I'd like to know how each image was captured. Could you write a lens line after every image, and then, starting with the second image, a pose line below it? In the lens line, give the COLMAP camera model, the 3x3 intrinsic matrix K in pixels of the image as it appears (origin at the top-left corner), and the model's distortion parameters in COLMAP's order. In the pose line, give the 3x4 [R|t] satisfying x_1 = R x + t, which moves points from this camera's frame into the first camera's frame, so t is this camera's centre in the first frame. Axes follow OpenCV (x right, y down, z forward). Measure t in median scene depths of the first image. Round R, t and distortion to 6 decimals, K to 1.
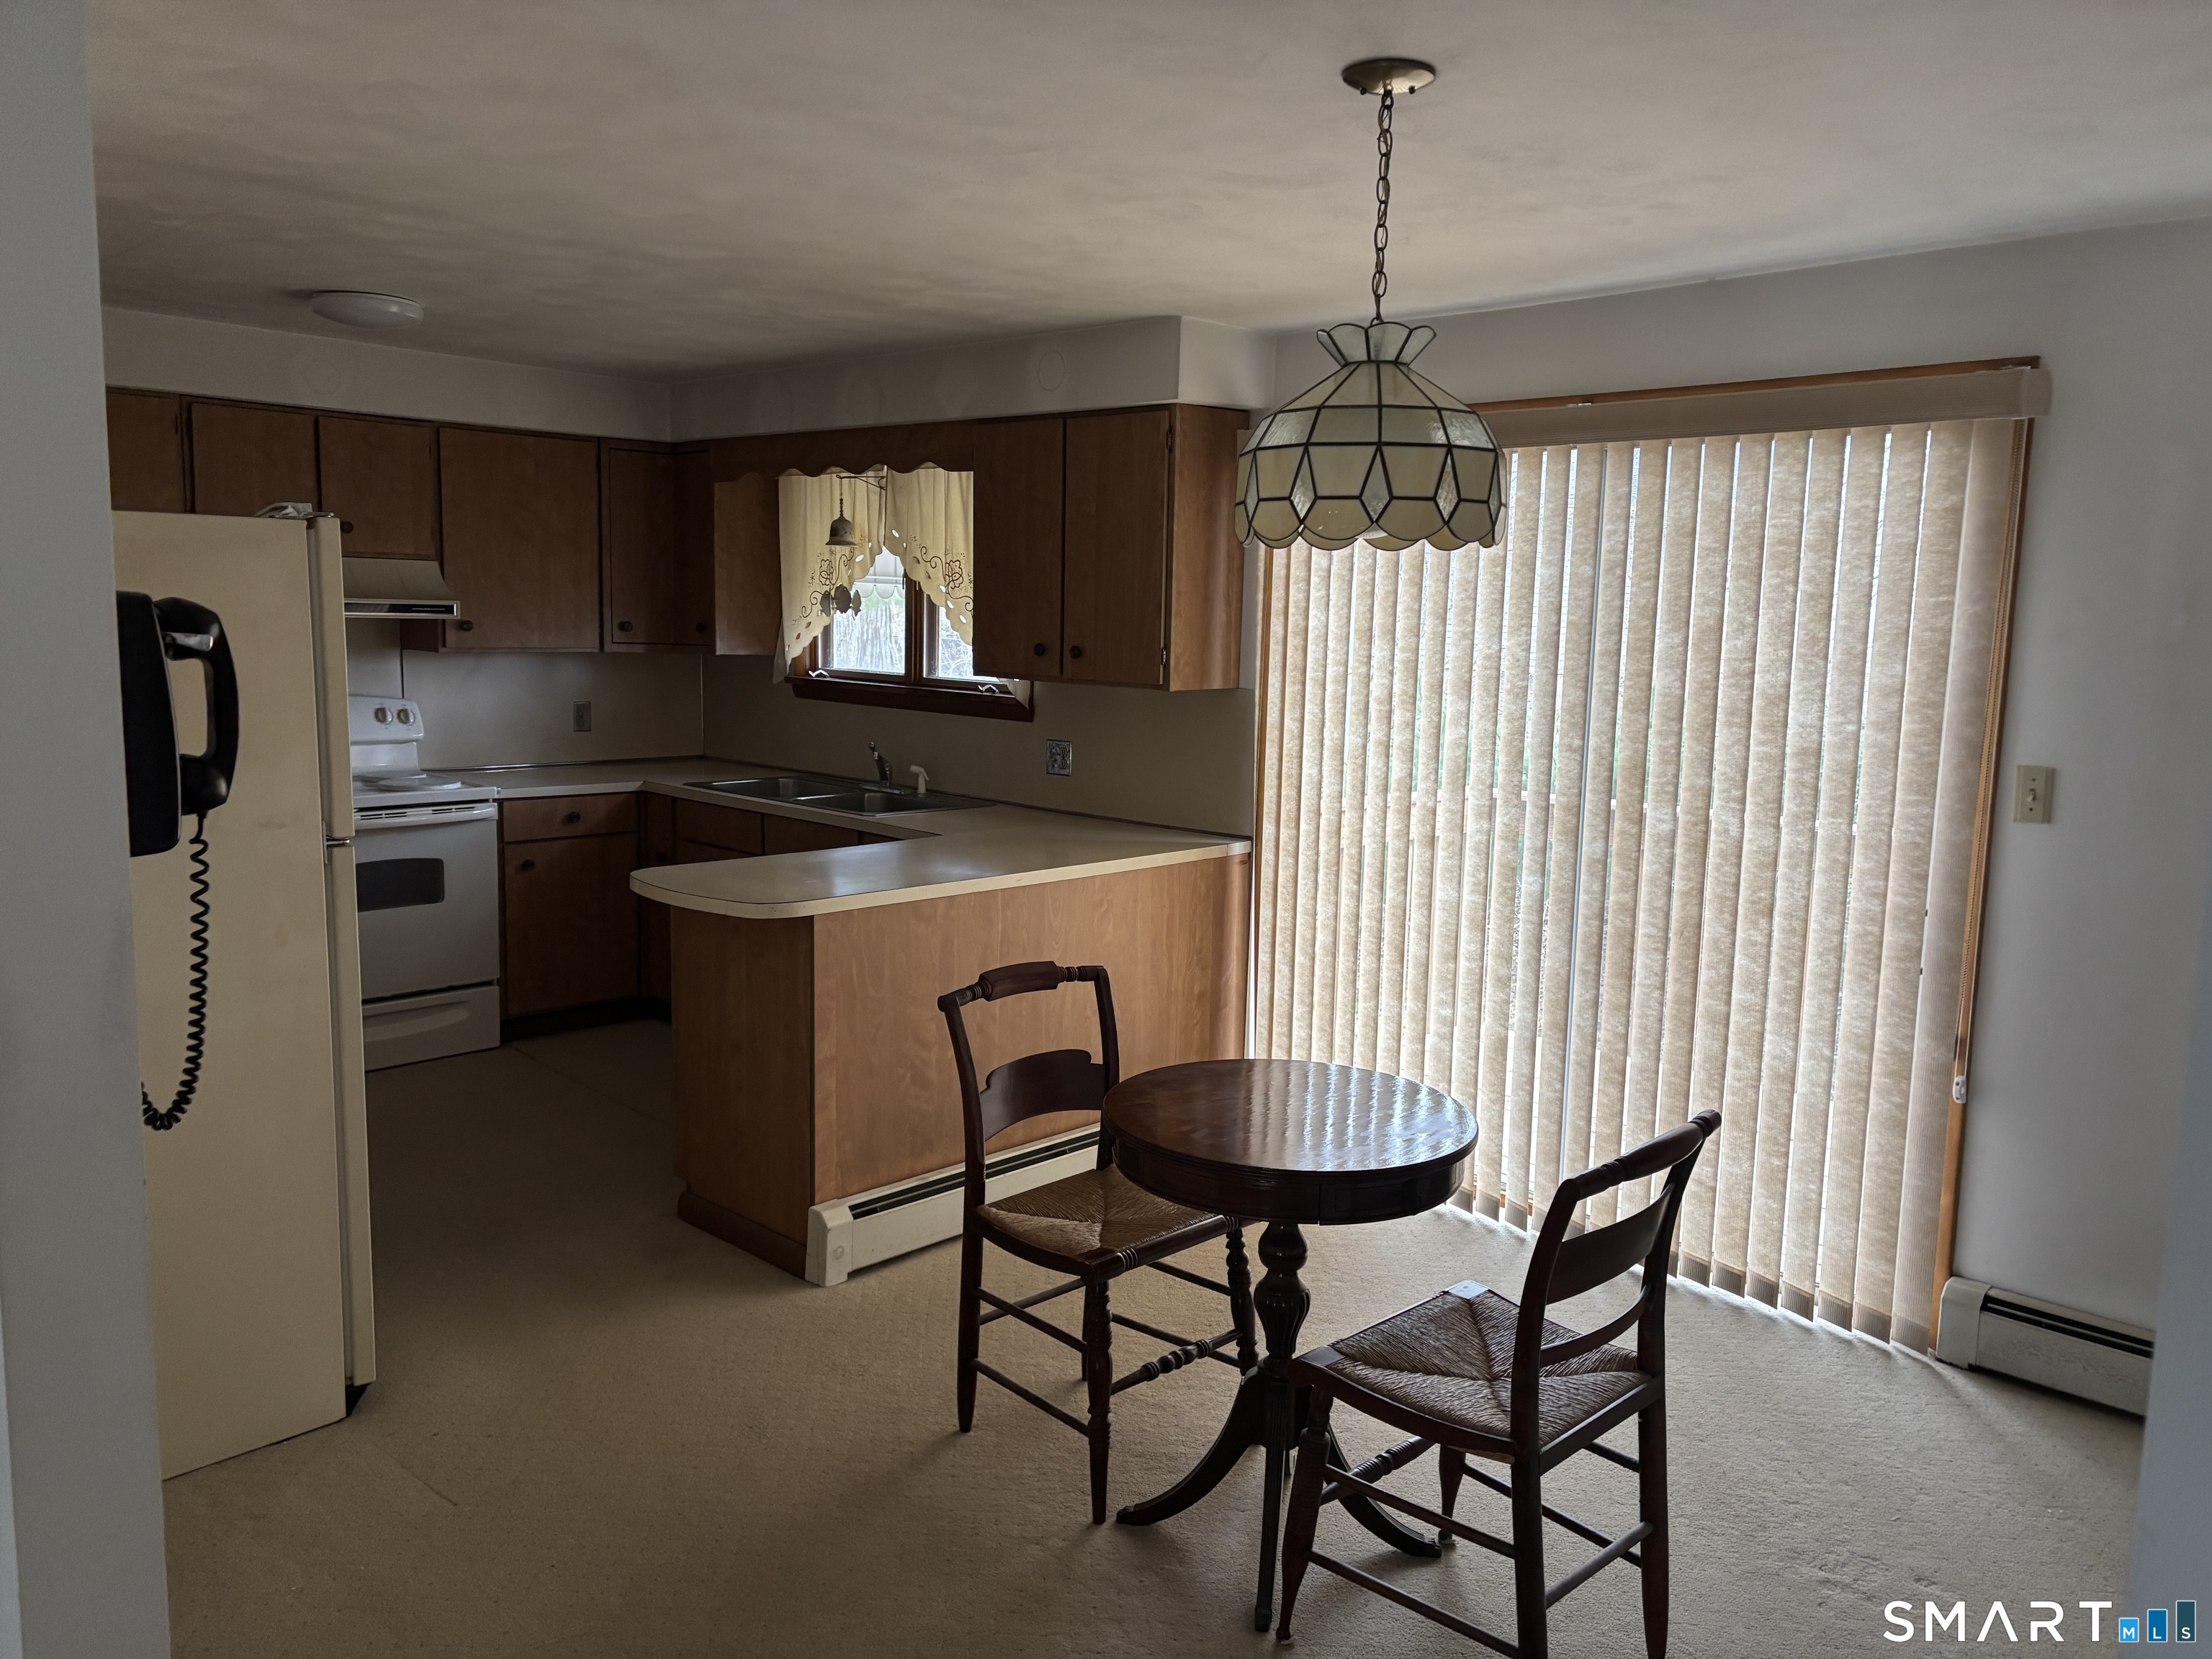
lens RADIAL K [[1644.3, 0, 1106.0], [0, 1644.3, 829.5], [0, 0, 1]] dist [-0.003211, 0.040161]
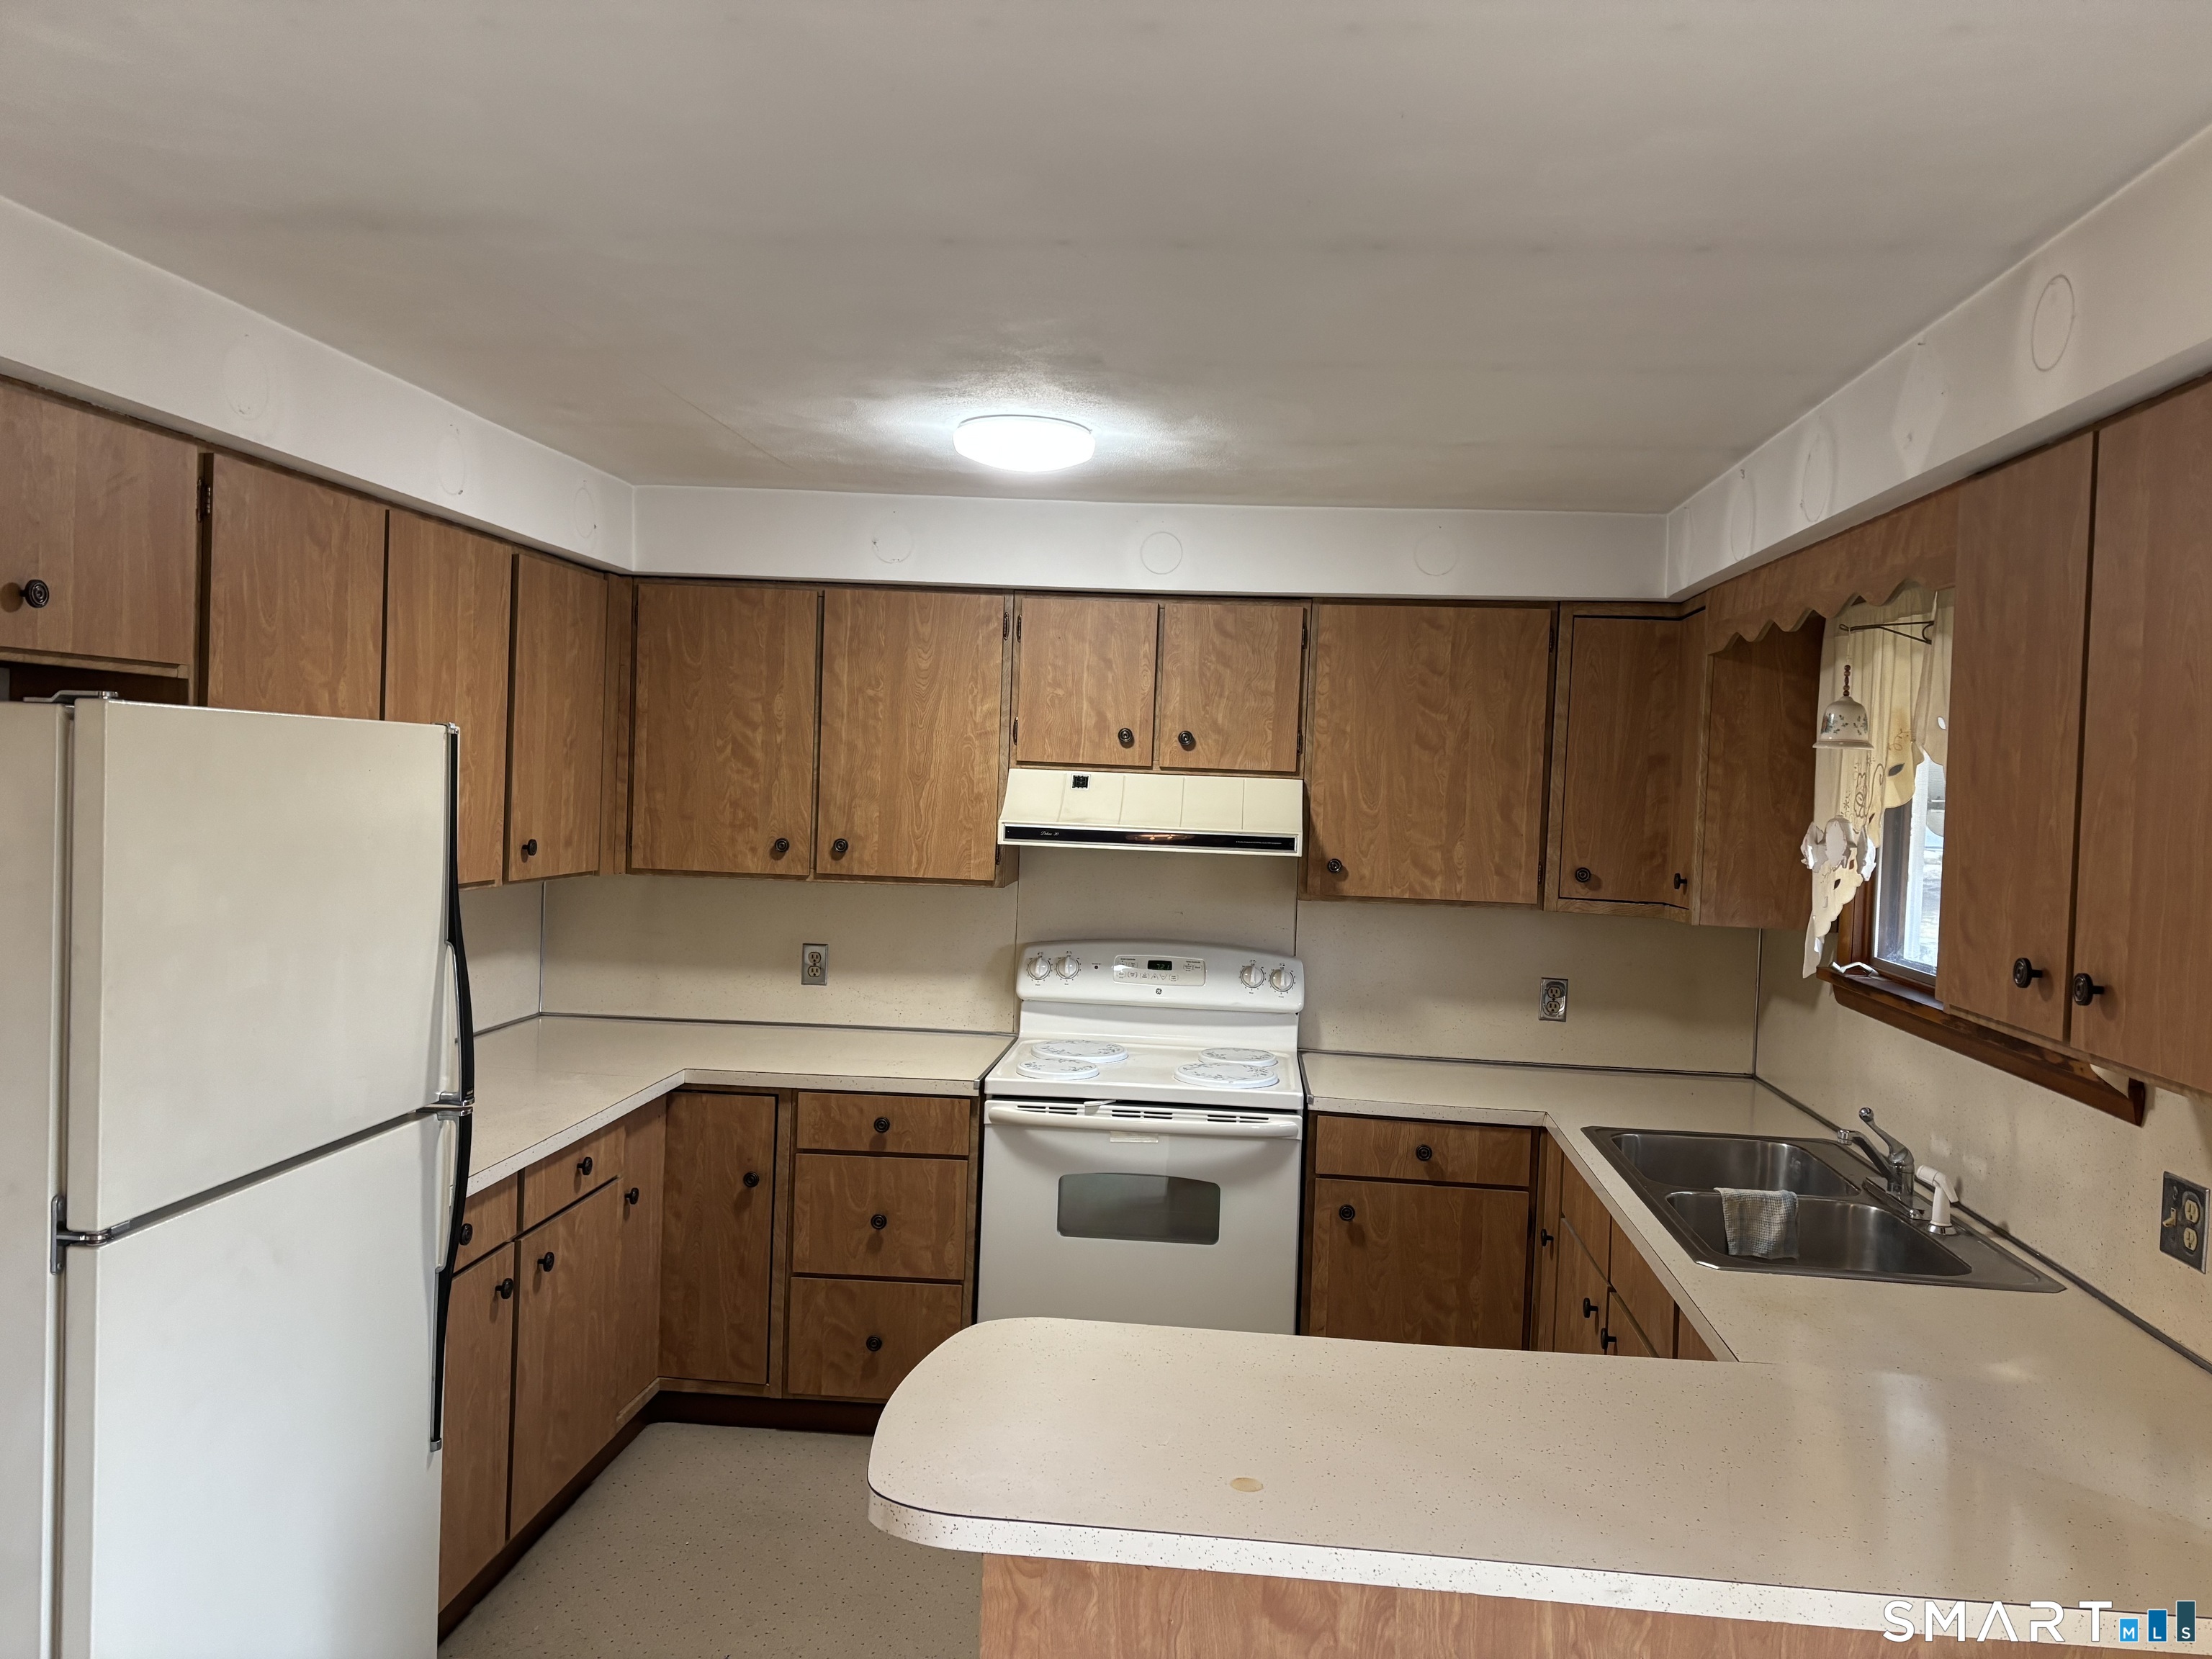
lens RADIAL K [[1644.3, 0, 1106.0], [0, 1644.3, 829.5], [0, 0, 1]] dist [-0.003211, 0.040161]
pose [[0.626212, 0.020237, -0.779390, 0.124788], [-0.123331, 0.989648, -0.073395, -0.075324], [0.769836, 0.142084, 0.622225, 0.475125]]
